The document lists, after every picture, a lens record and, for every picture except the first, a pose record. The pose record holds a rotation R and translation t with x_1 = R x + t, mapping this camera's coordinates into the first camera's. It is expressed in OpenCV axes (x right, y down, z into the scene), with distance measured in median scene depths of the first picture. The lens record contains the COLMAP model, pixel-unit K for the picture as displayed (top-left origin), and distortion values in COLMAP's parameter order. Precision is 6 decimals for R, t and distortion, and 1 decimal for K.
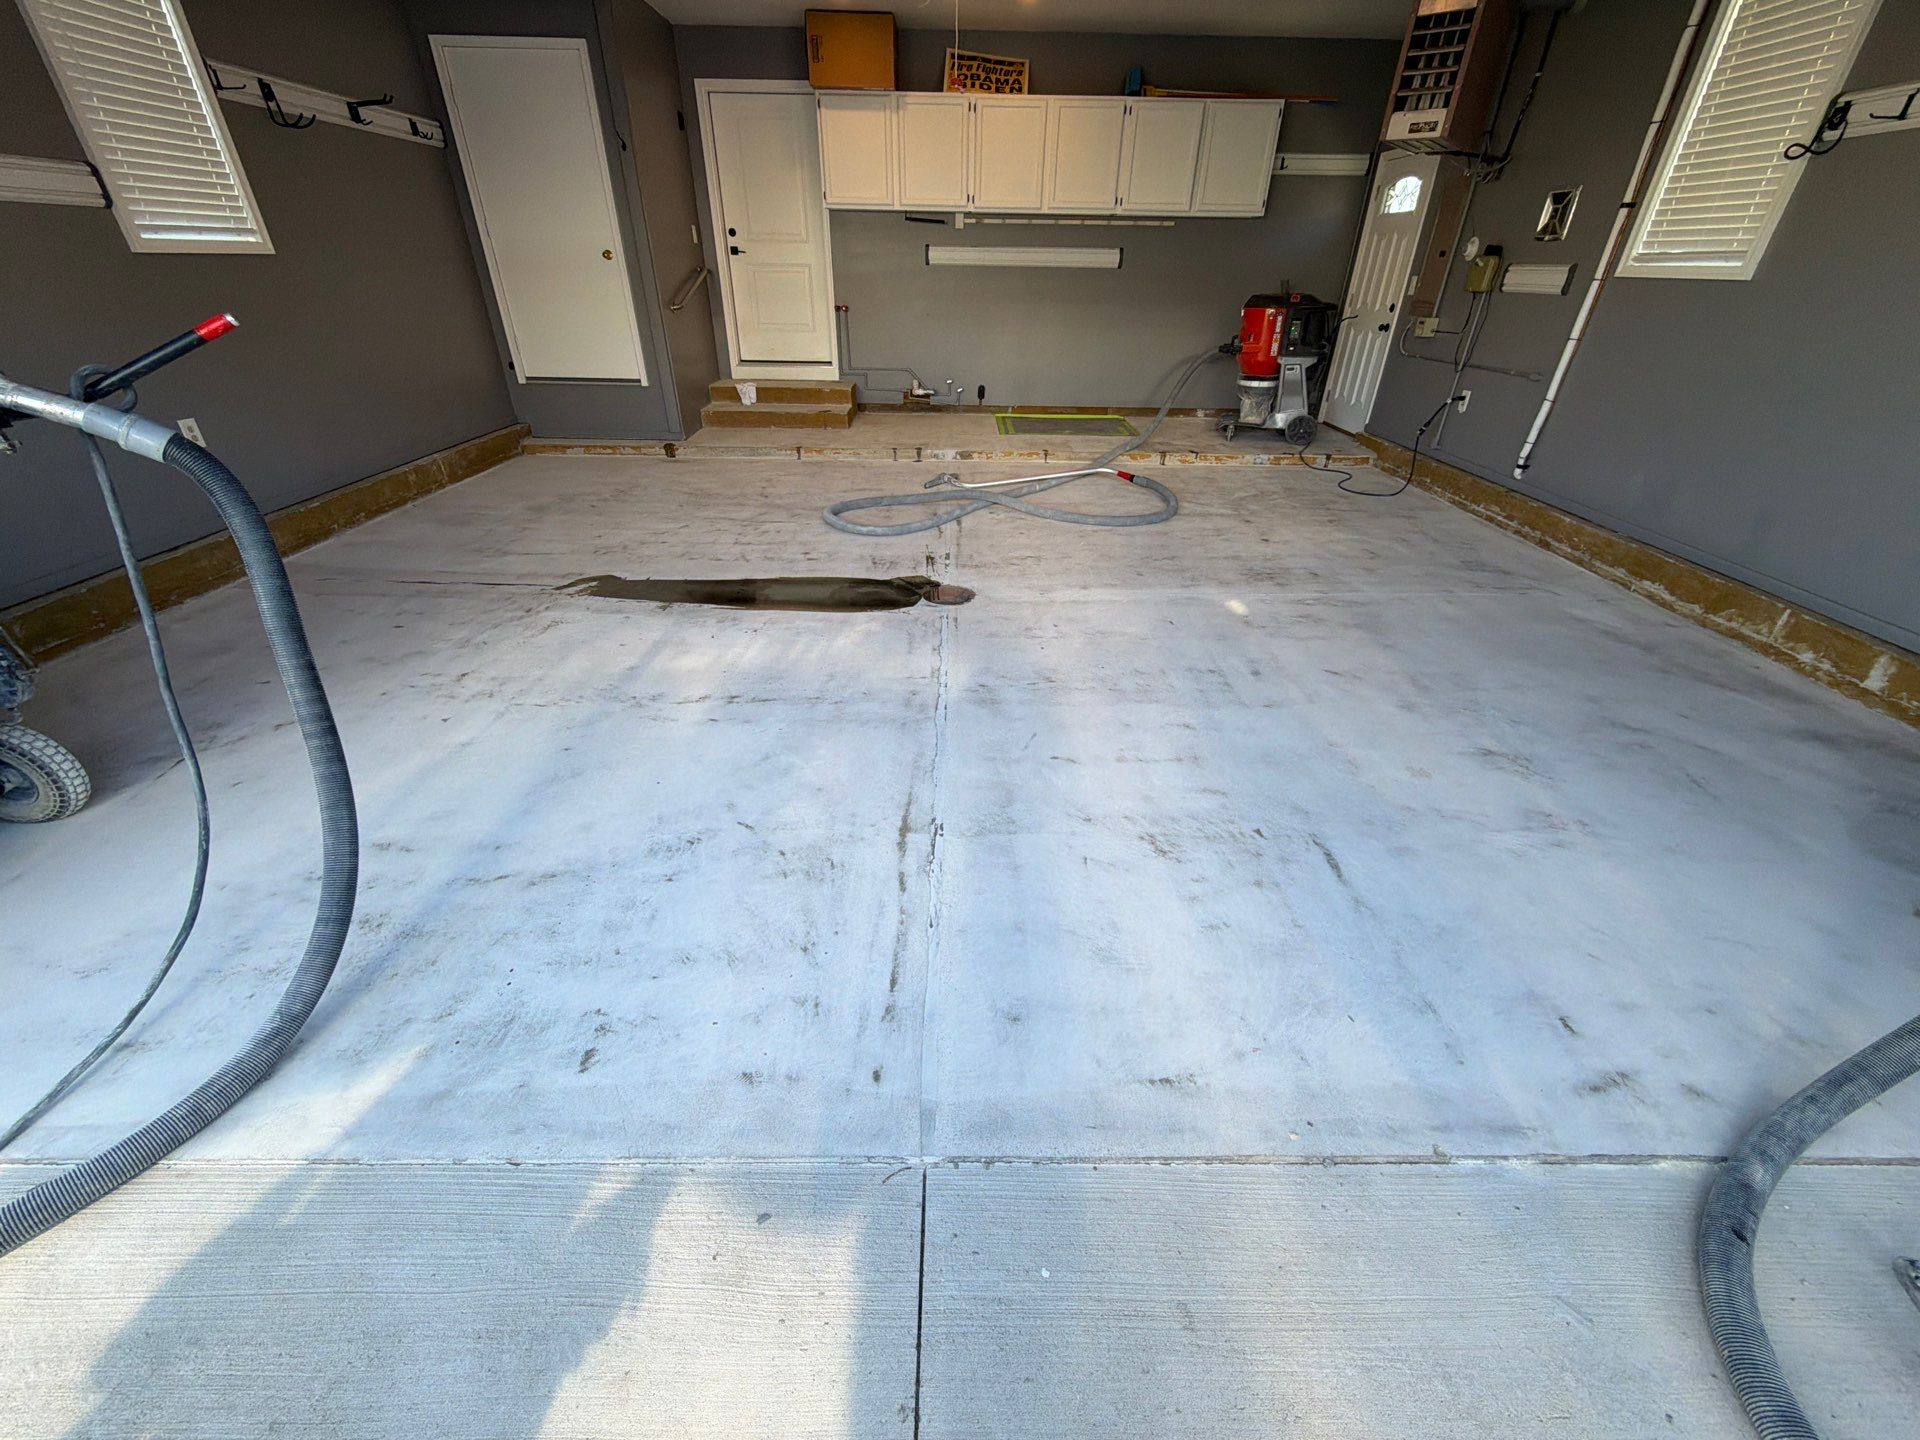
lens RADIAL K [[768.0, 0, 952.5], [0, 768.0, 719.3], [0, 0, 1]] dist [0.000668, -0.000175]
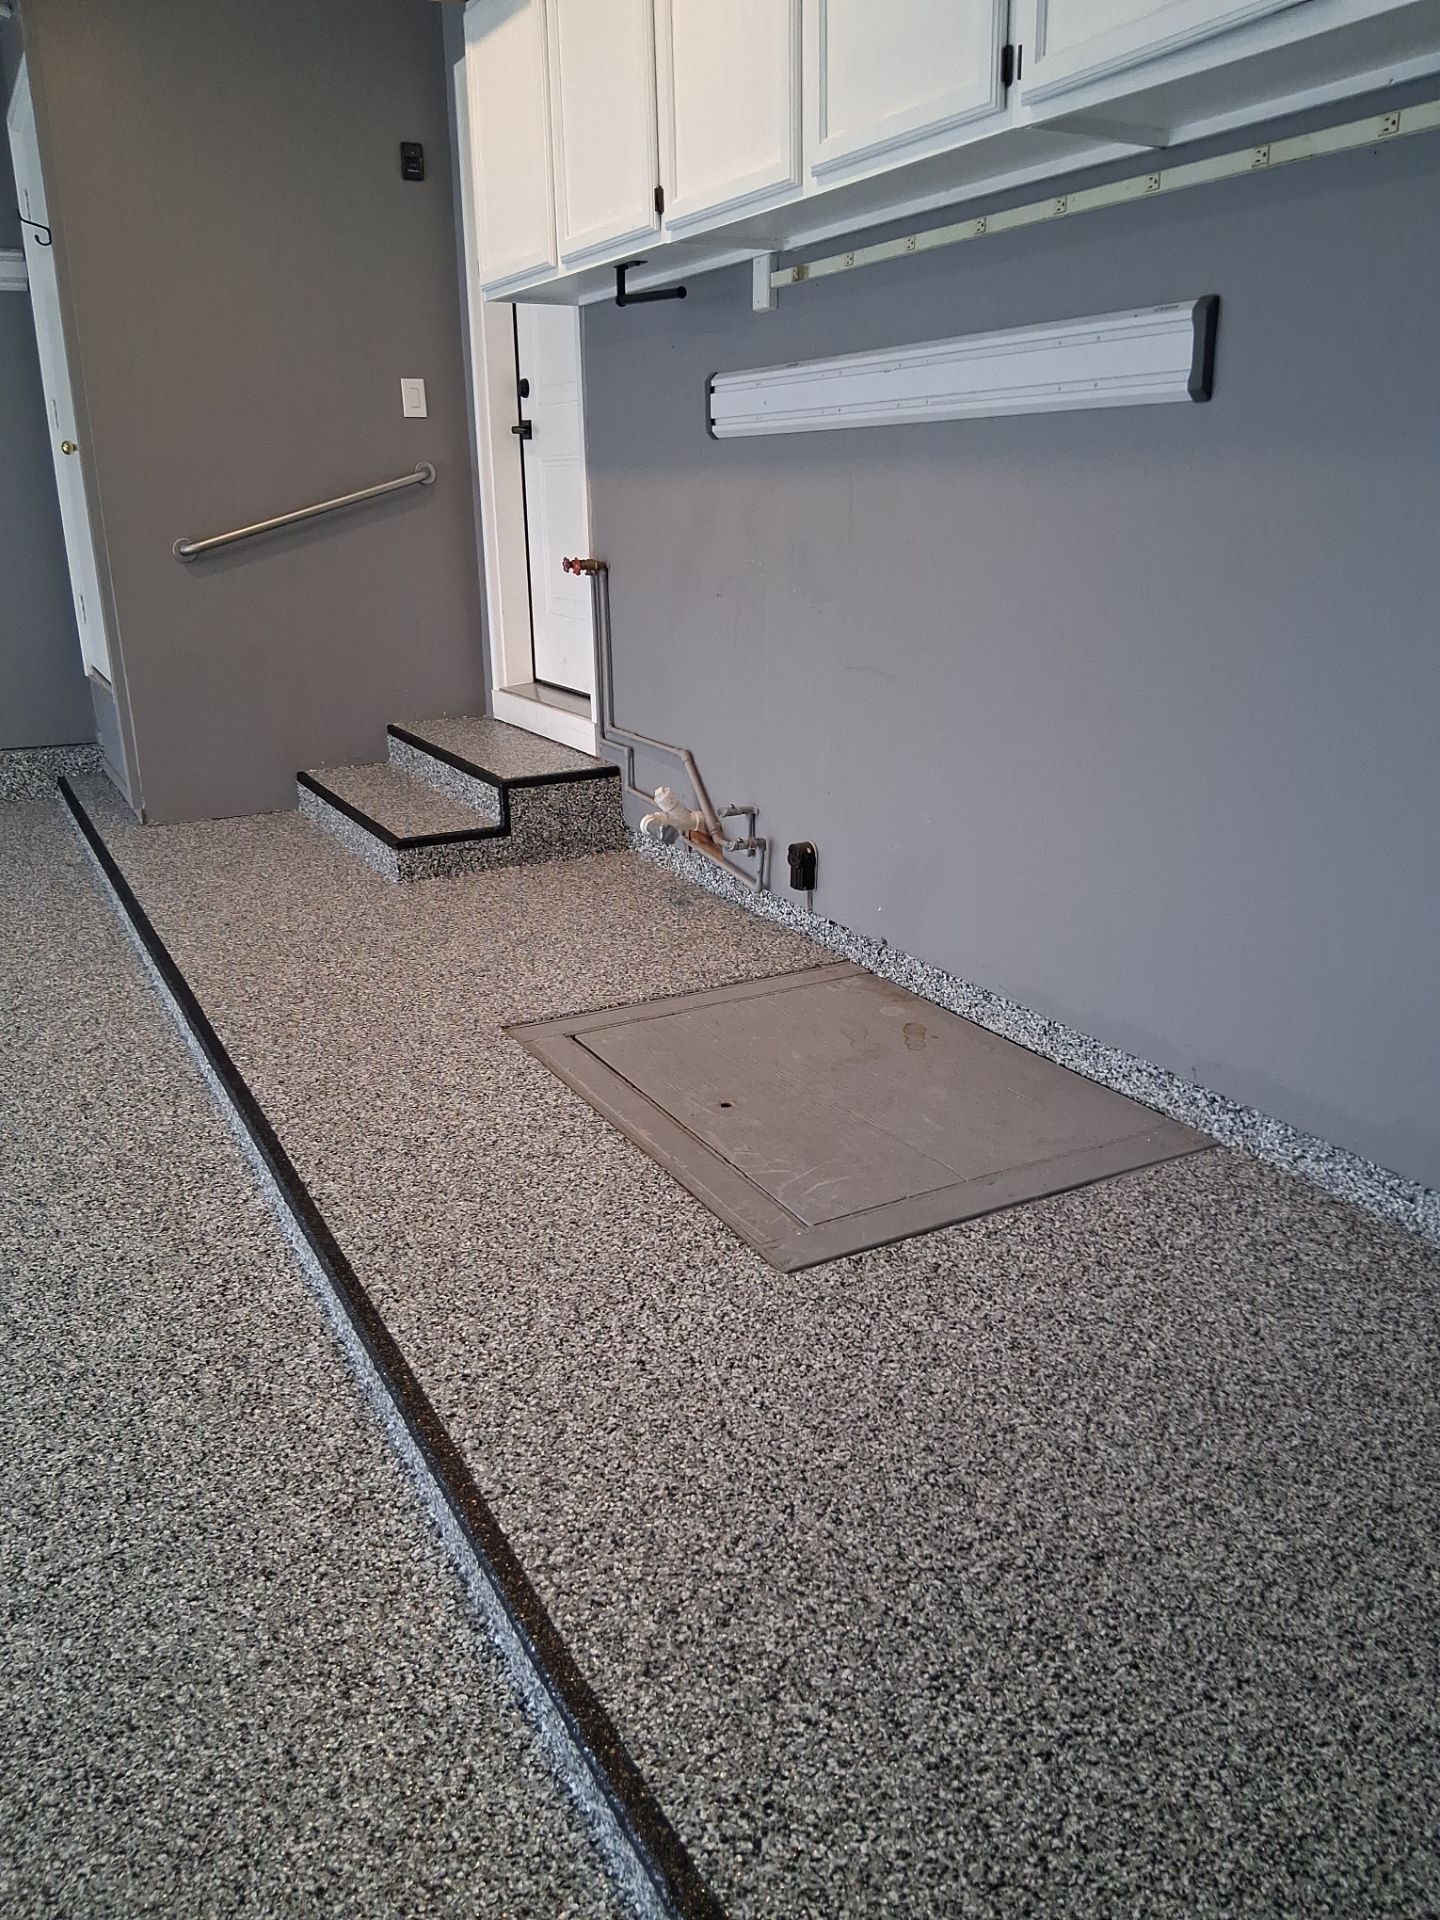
lens RADIAL K [[1443.8, 0, 725.5], [0, 1443.8, 956.0], [0, 0, 1]] dist [0.010227, -0.000525]
pose [[0.468280, 0.254075, -0.846262, 0.557490], [-0.443780, 0.895830, 0.023391, -0.485415], [0.764051, 0.364601, 0.532253, 0.885603]]
